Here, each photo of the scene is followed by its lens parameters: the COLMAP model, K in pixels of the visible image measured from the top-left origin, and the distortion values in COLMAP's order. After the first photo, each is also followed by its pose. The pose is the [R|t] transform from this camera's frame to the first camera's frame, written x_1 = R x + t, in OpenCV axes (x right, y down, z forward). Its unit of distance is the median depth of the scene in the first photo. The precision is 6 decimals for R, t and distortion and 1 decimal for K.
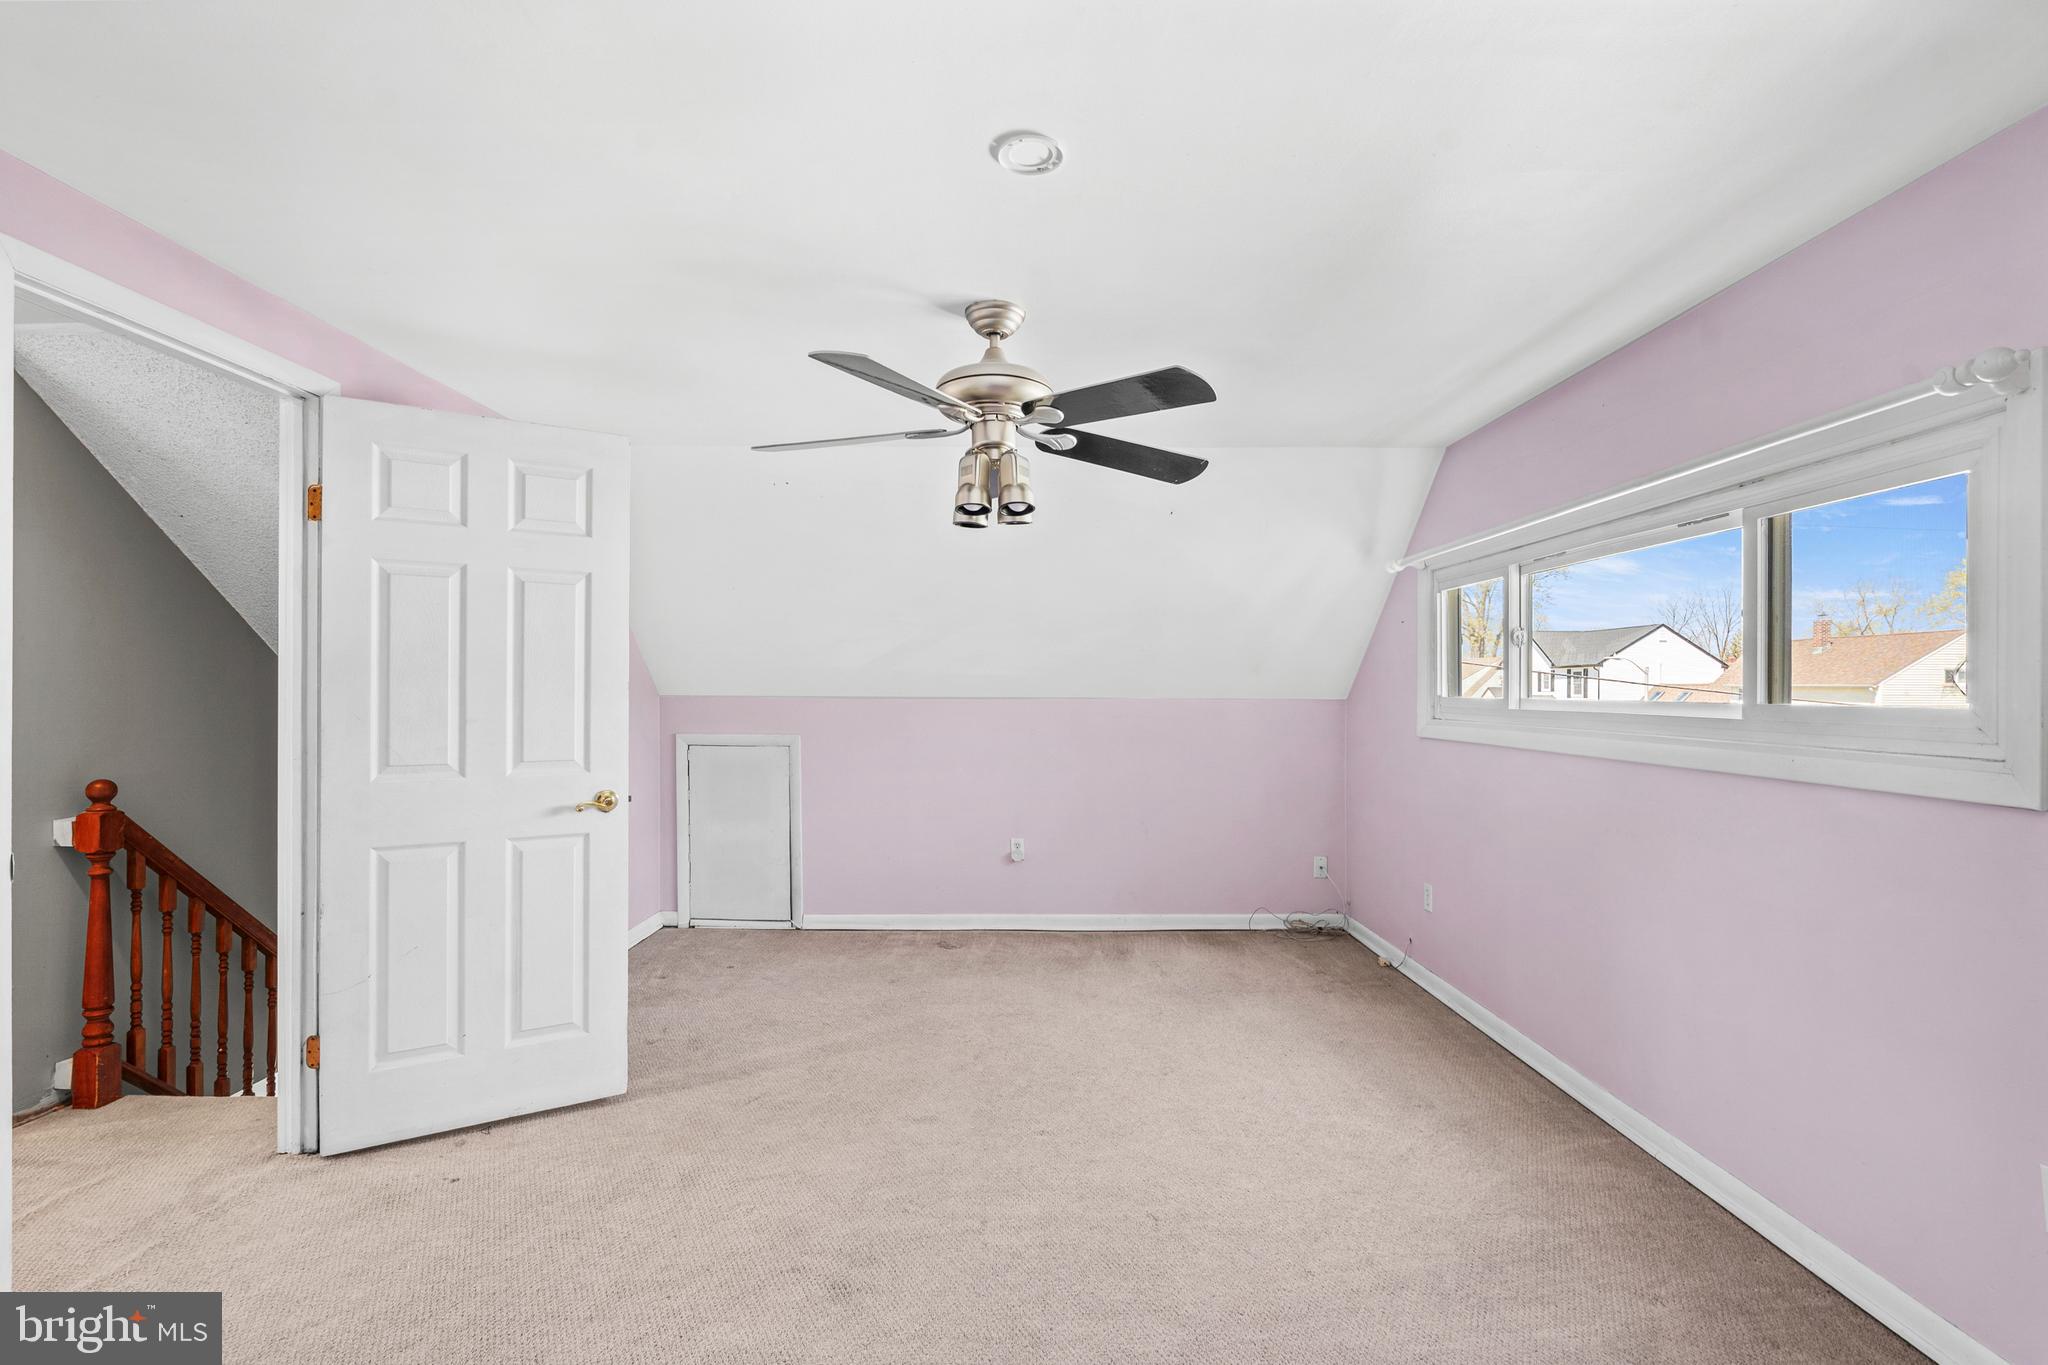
lens RADIAL K [[943.0, 0, 1023.1], [0, 943.0, 684.7], [0, 0, 1]] dist [-0.004919, 0.000004]
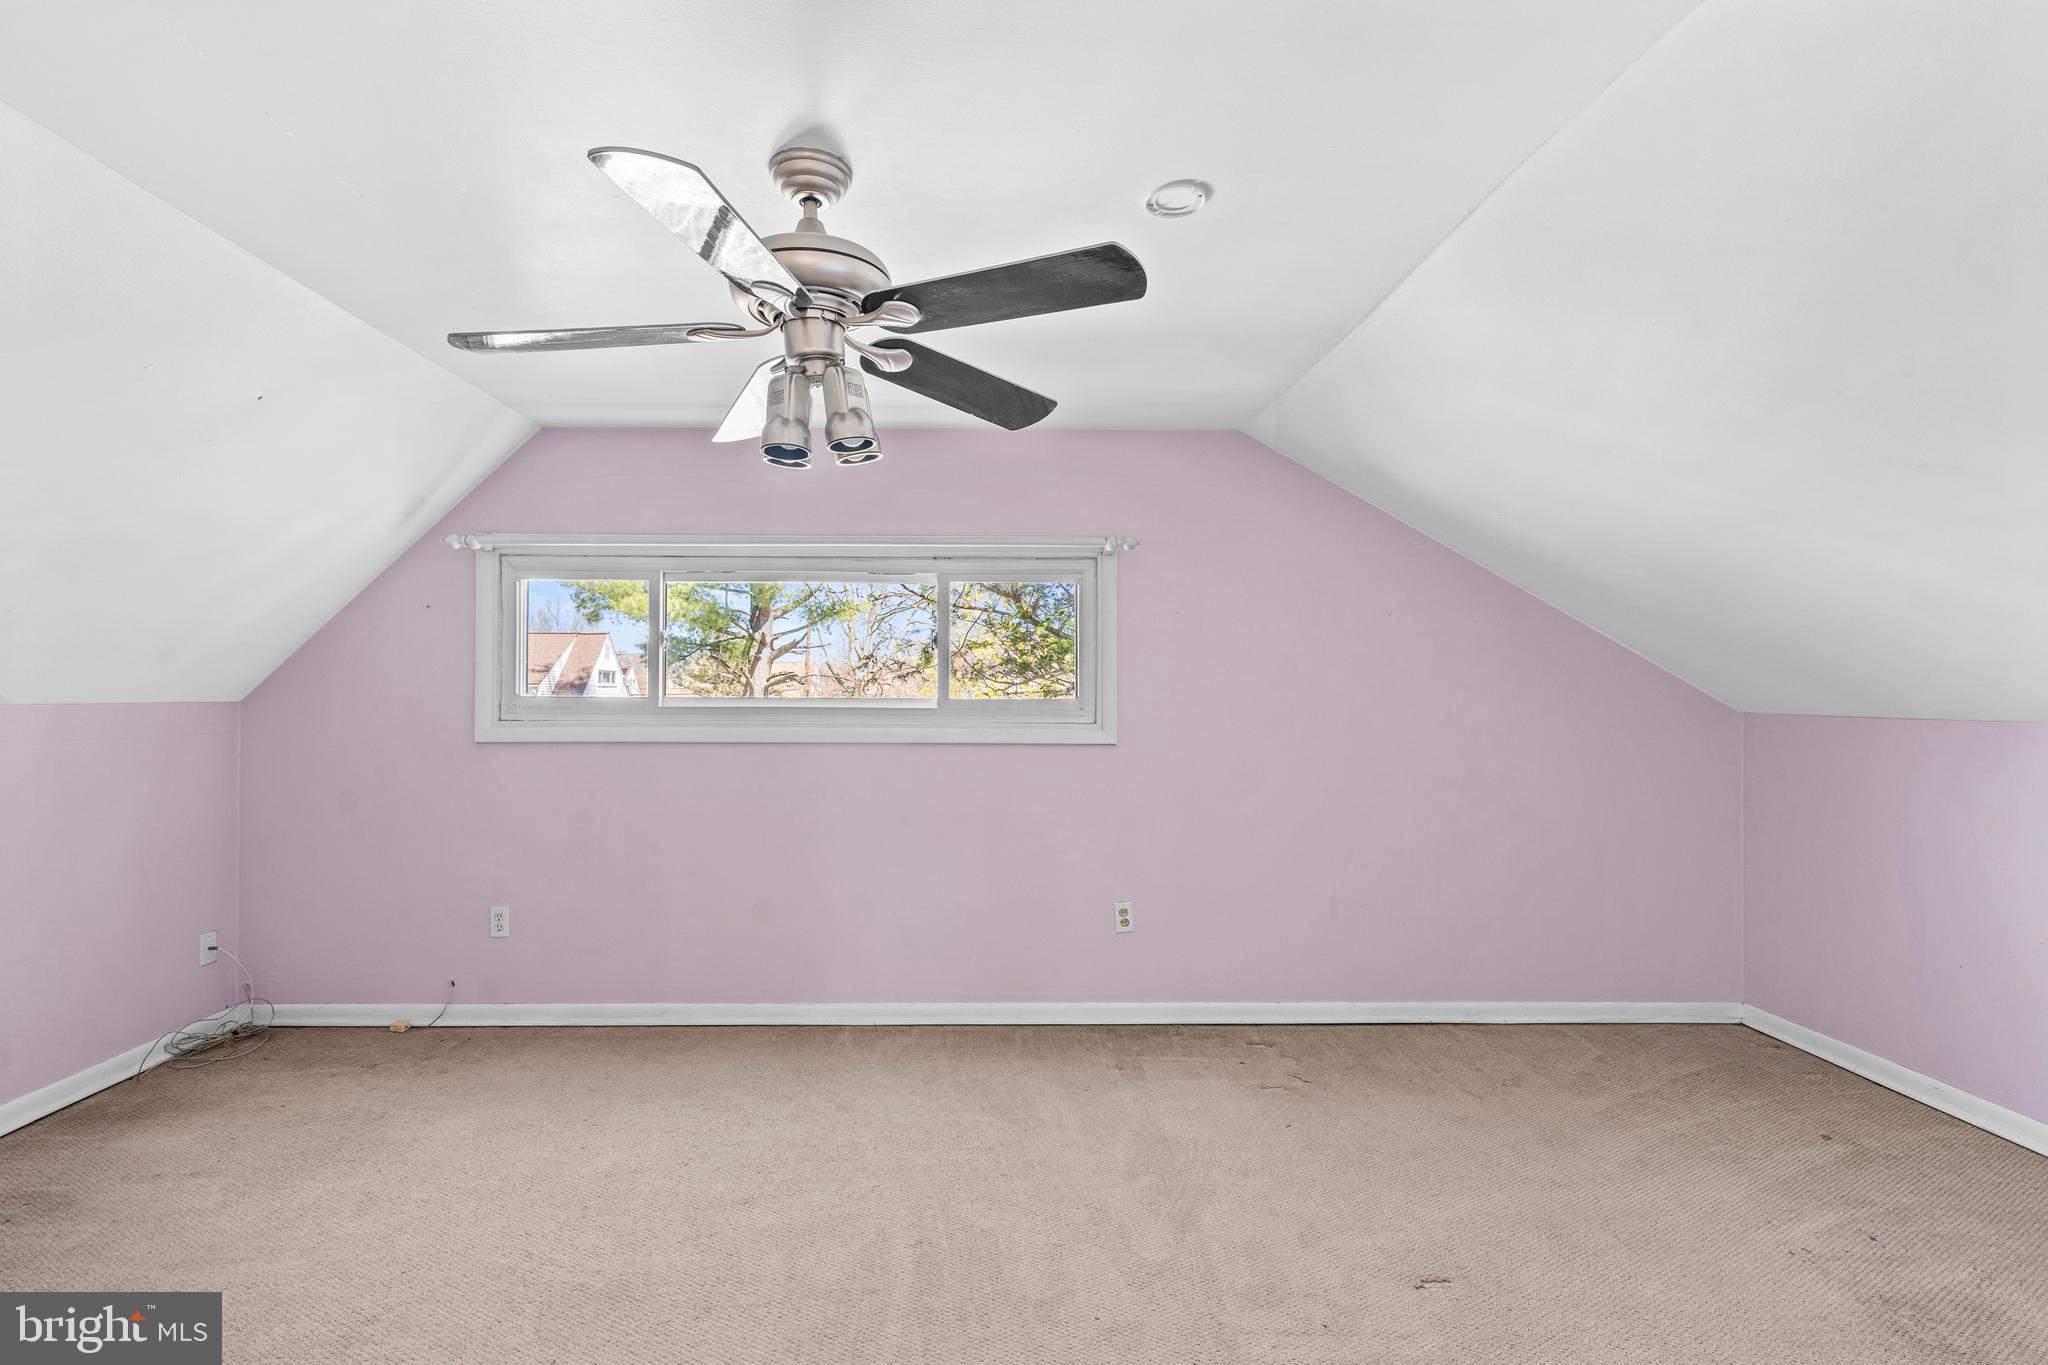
lens RADIAL K [[943.0, 0, 1023.0], [0, 943.0, 693.2], [0, 0, 1]] dist [-0.004919, 0.000004]
pose [[-0.037726, -0.006447, 0.999267, -0.464867], [-0.008420, 0.999946, 0.006134, 0.001008], [-0.999253, -0.008182, -0.037778, 0.535864]]
